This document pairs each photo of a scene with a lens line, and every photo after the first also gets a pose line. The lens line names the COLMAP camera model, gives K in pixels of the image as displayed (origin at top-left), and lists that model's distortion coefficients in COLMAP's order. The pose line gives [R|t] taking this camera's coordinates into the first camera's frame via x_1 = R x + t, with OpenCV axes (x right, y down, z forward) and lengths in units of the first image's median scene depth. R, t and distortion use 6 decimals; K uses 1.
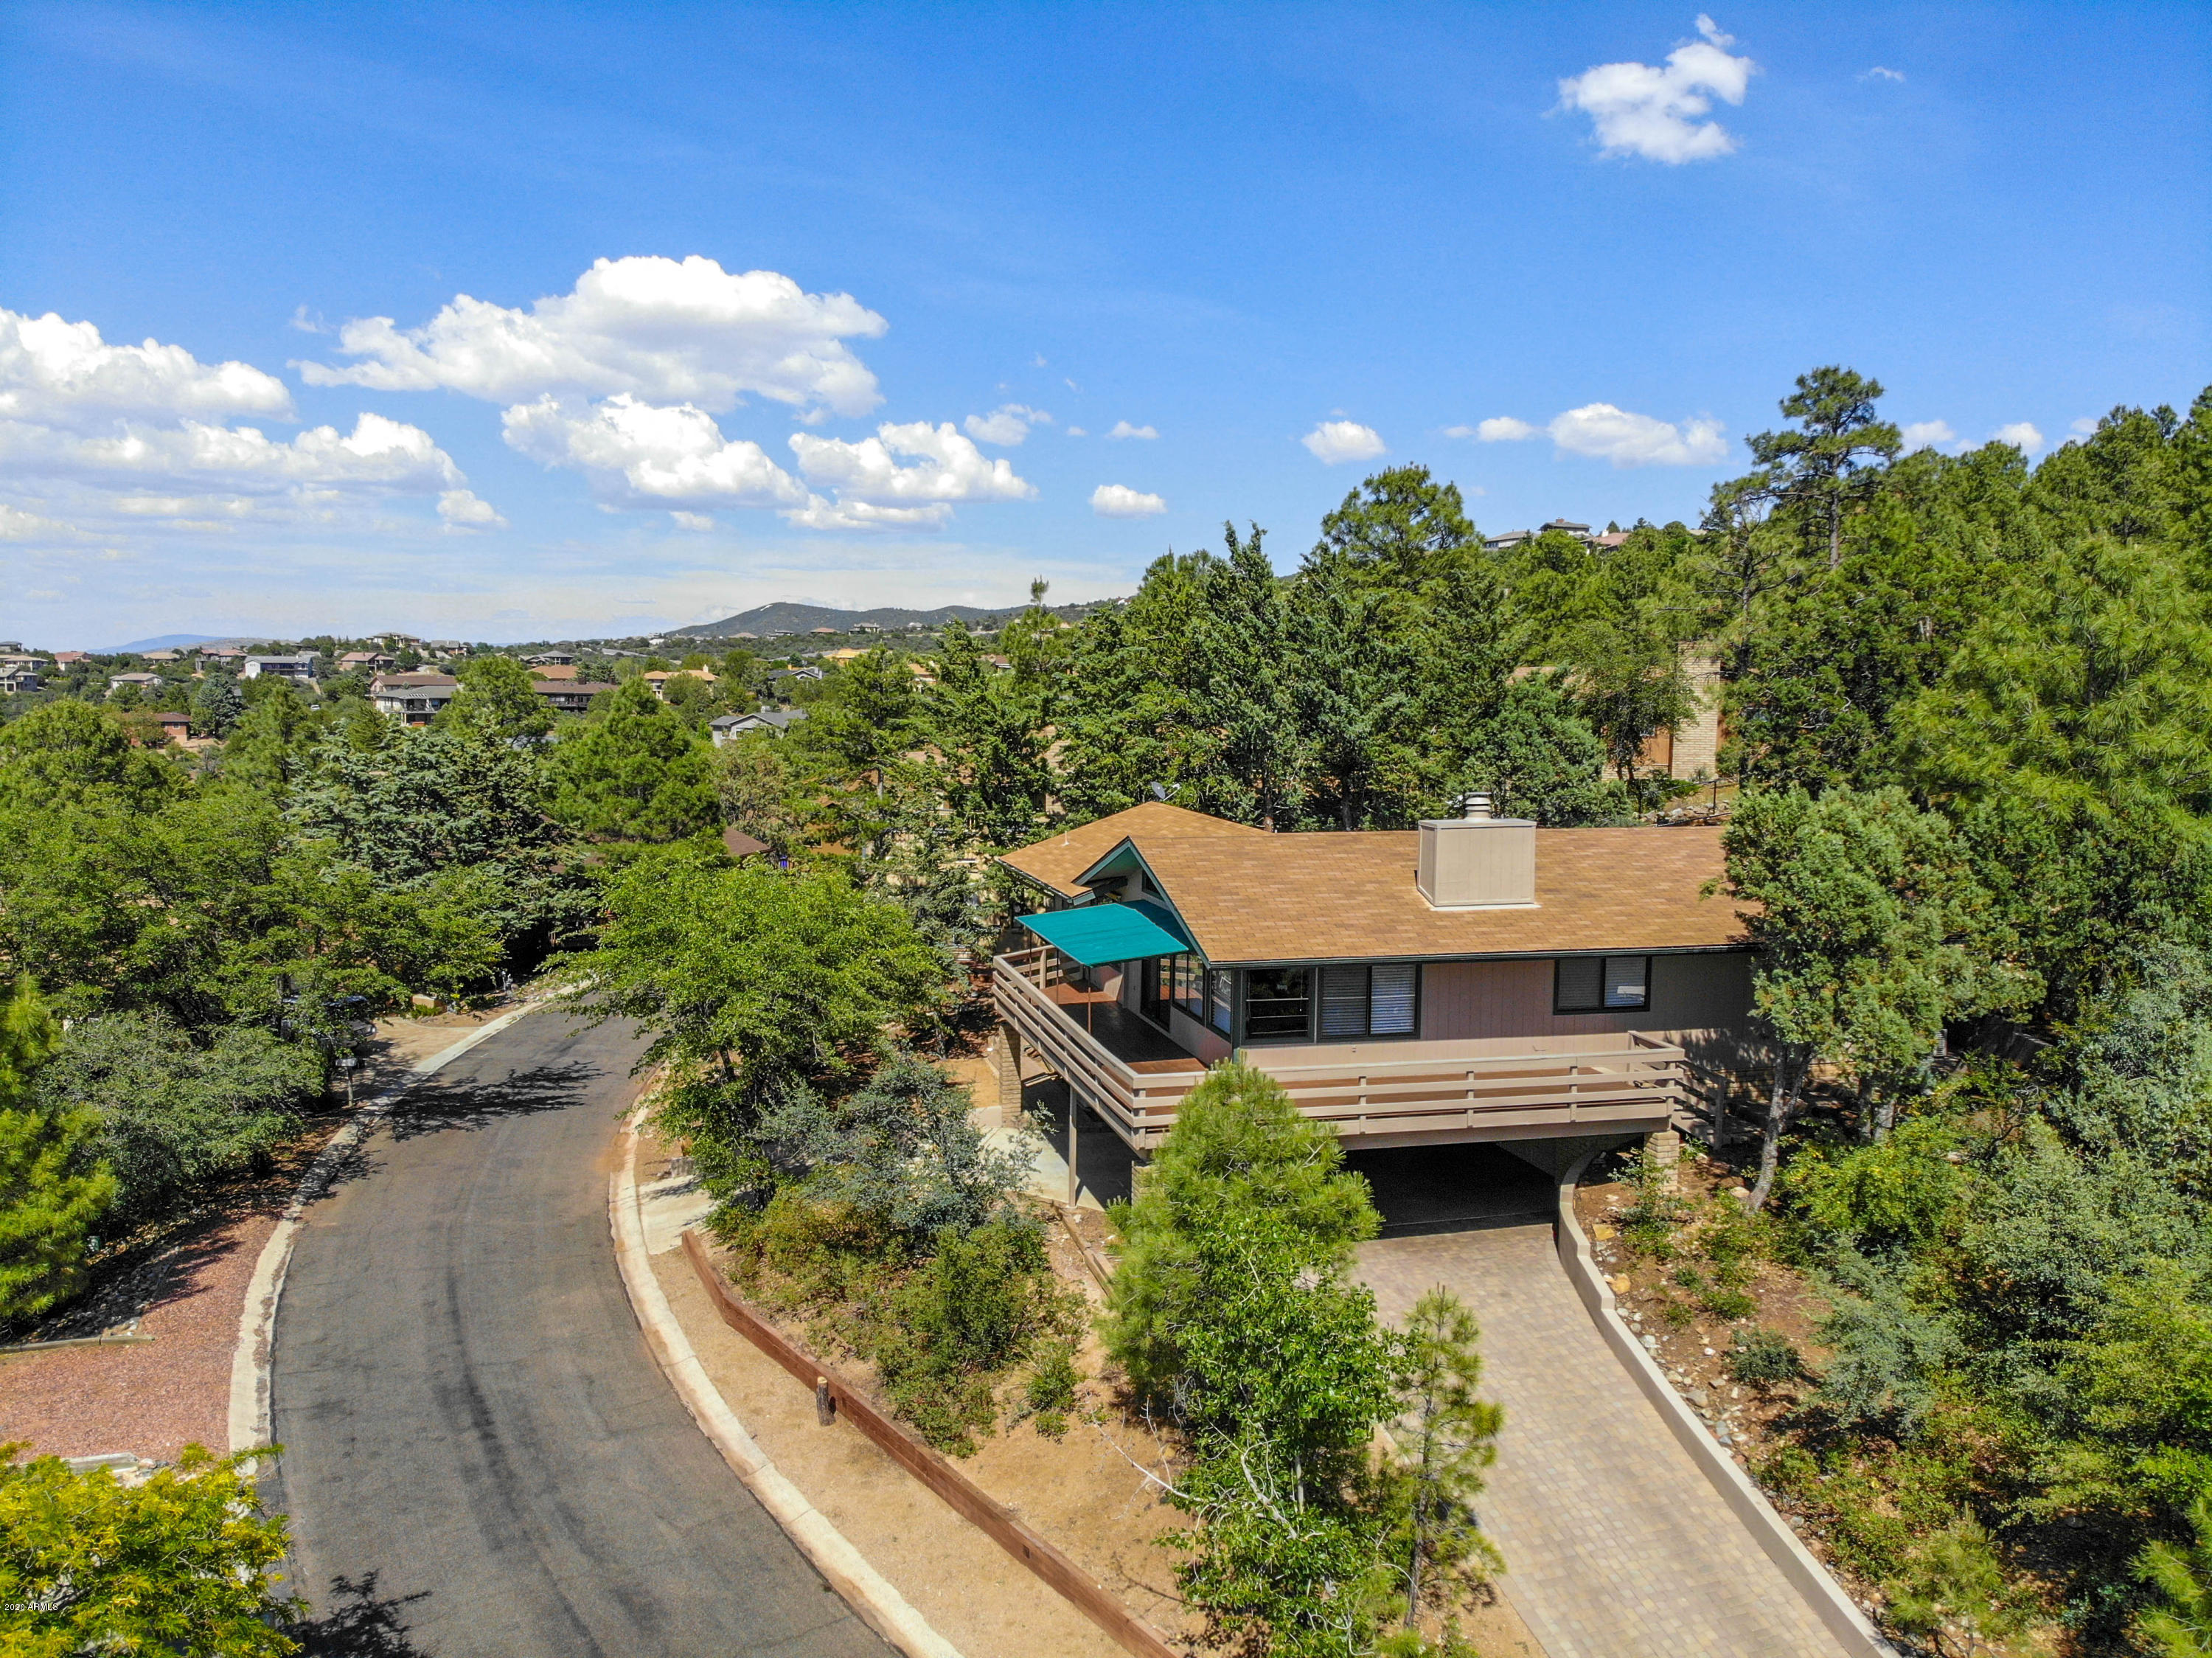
lens RADIAL K [[1629.7, 0, 1103.0], [0, 1629.7, 834.0], [0, 0, 1]] dist [0.095323, -0.219951]
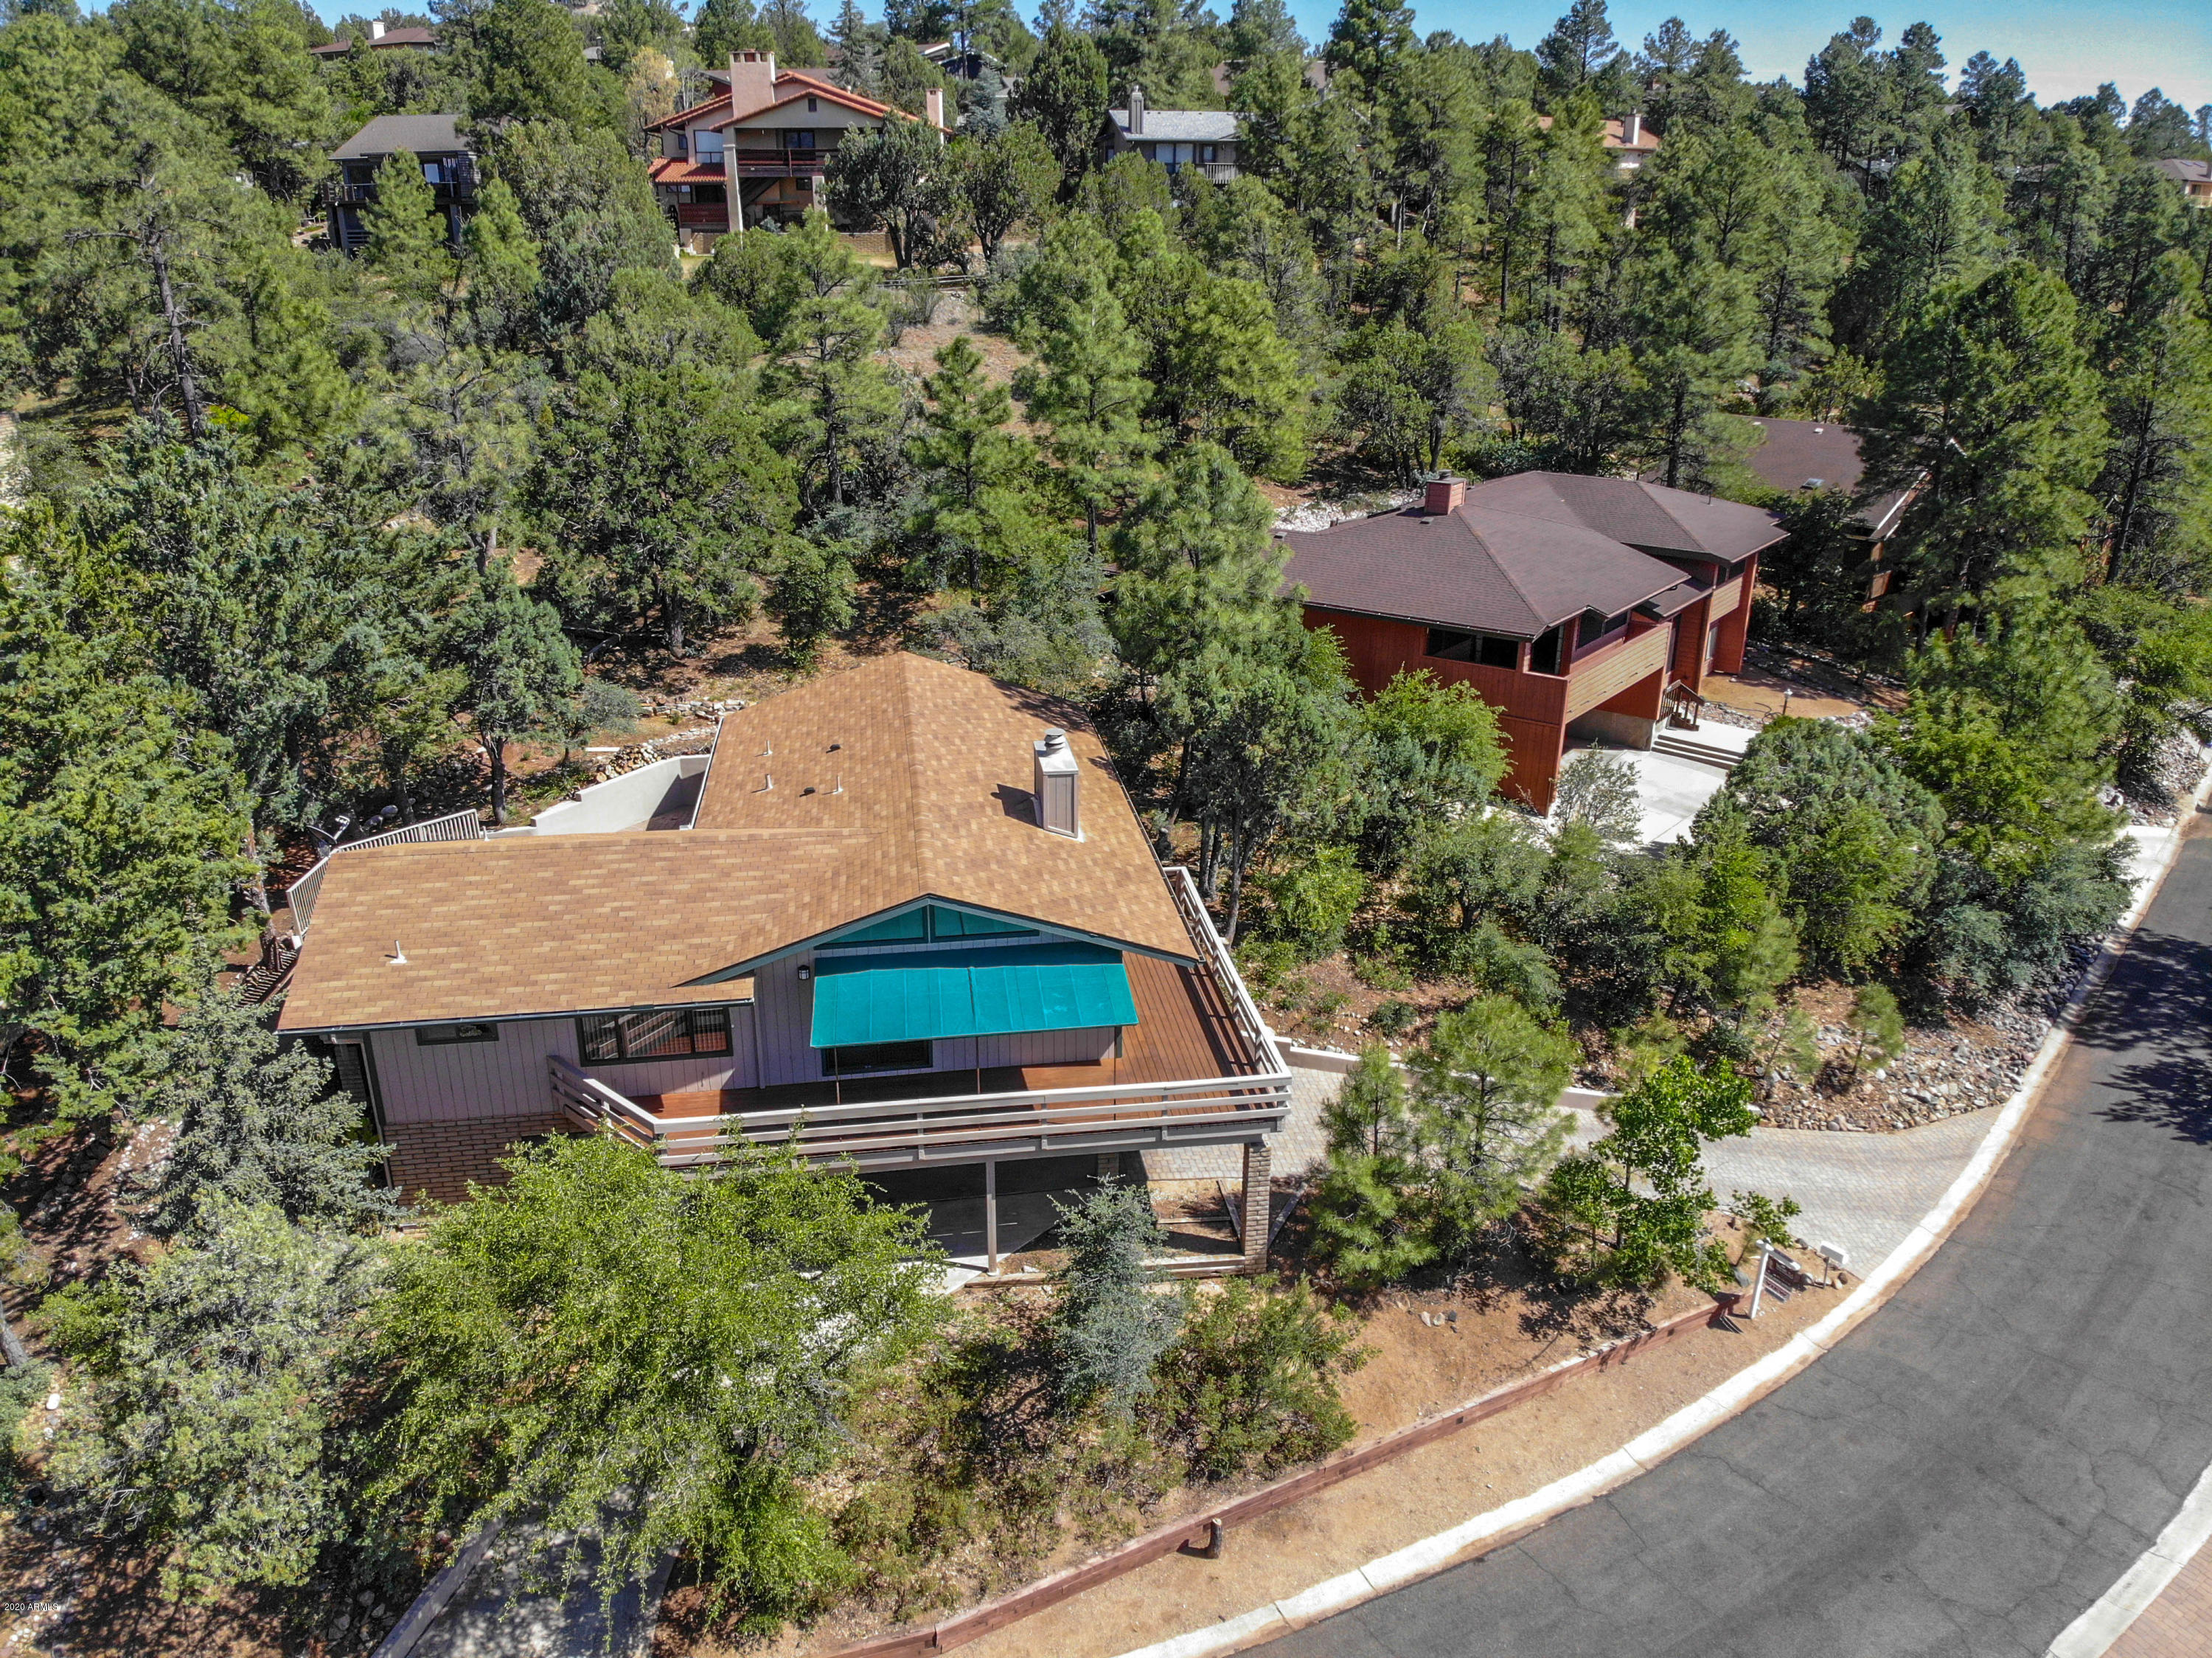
lens RADIAL K [[1607.8, 0, 1111.5], [0, 1607.8, 841.0], [0, 0, 1]] dist [0.166592, -0.336077]
pose [[0.114500, -0.372238, 0.921047, -0.954783], [0.081602, 0.927536, 0.364716, -0.416132], [-0.990066, 0.033399, 0.136578, 0.944019]]
